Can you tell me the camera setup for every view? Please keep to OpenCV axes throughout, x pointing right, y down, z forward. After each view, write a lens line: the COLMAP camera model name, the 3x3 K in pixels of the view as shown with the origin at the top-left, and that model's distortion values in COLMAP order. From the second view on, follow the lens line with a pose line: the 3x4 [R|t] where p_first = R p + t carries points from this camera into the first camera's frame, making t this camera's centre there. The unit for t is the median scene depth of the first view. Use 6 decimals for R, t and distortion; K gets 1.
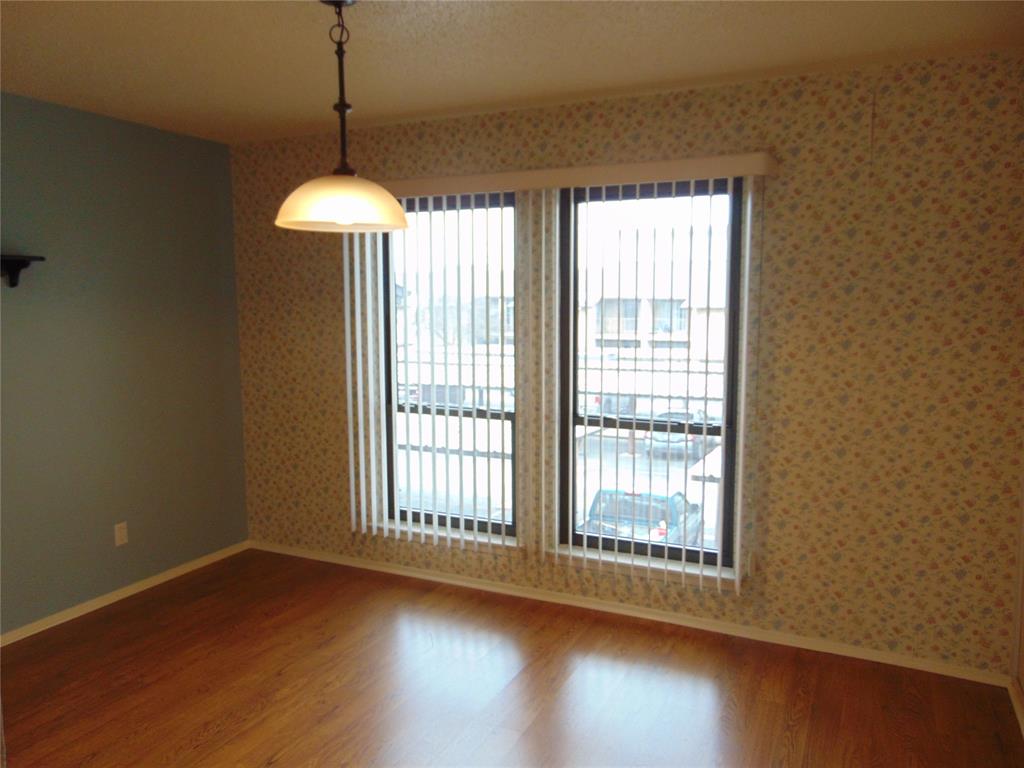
lens RADIAL K [[774.6, 0, 525.2], [0, 774.6, 382.9], [0, 0, 1]] dist [-0.028195, 0.083351]
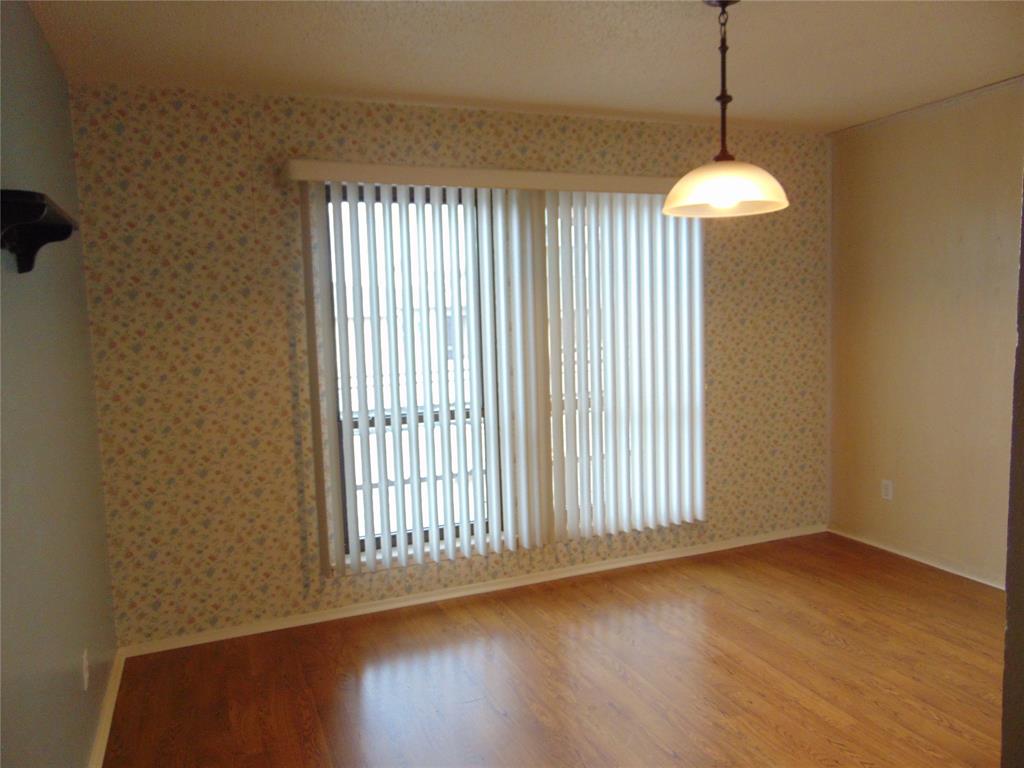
lens RADIAL K [[774.6, 0, 525.2], [0, 774.6, 382.9], [0, 0, 1]] dist [-0.028195, 0.083351]
pose [[0.669009, -0.093514, 0.737348, -0.756731], [0.110847, 0.993512, 0.025428, -0.016197], [-0.734942, 0.064722, 0.675035, 0.296570]]
